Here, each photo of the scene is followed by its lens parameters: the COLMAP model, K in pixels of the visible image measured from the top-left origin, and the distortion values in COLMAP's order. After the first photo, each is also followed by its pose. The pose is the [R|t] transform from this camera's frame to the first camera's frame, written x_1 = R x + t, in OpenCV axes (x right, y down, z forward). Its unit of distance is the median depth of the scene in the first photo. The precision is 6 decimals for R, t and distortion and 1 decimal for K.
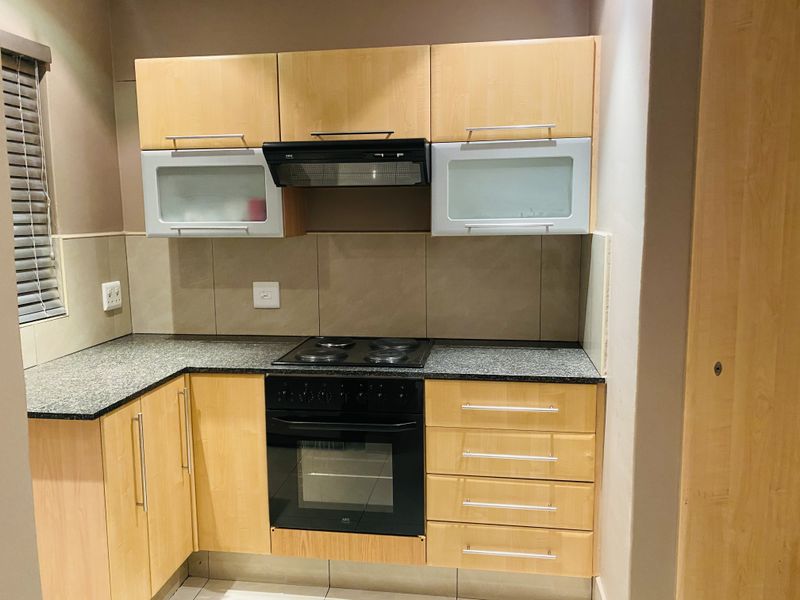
lens RADIAL K [[630.5, 0, 396.3], [0, 630.5, 292.7], [0, 0, 1]] dist [0.013366, -0.001756]
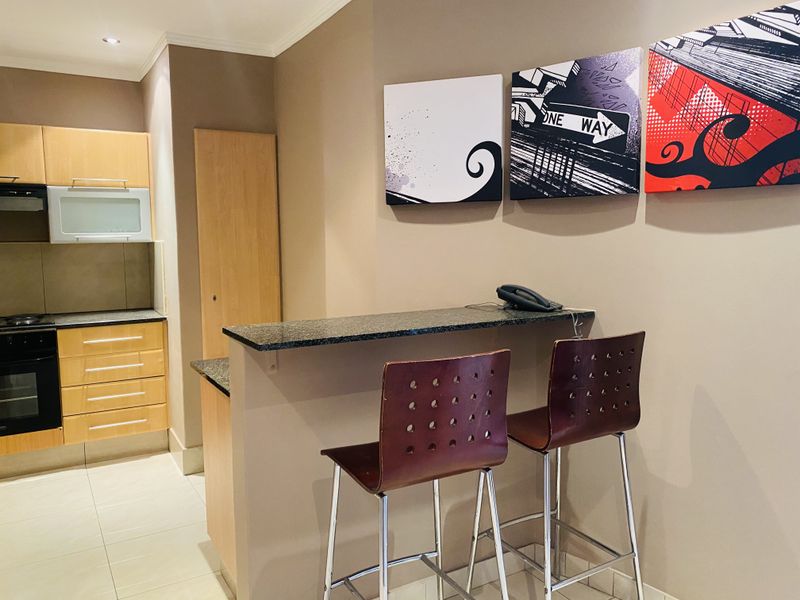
lens RADIAL K [[630.5, 0, 398.7], [0, 630.5, 298.8], [0, 0, 1]] dist [0.013366, -0.001756]
pose [[0.788882, -0.058807, 0.611725, -0.254530], [0.074179, 0.997245, 0.000206, 0.122179], [-0.610052, 0.045214, 0.791071, -0.854556]]
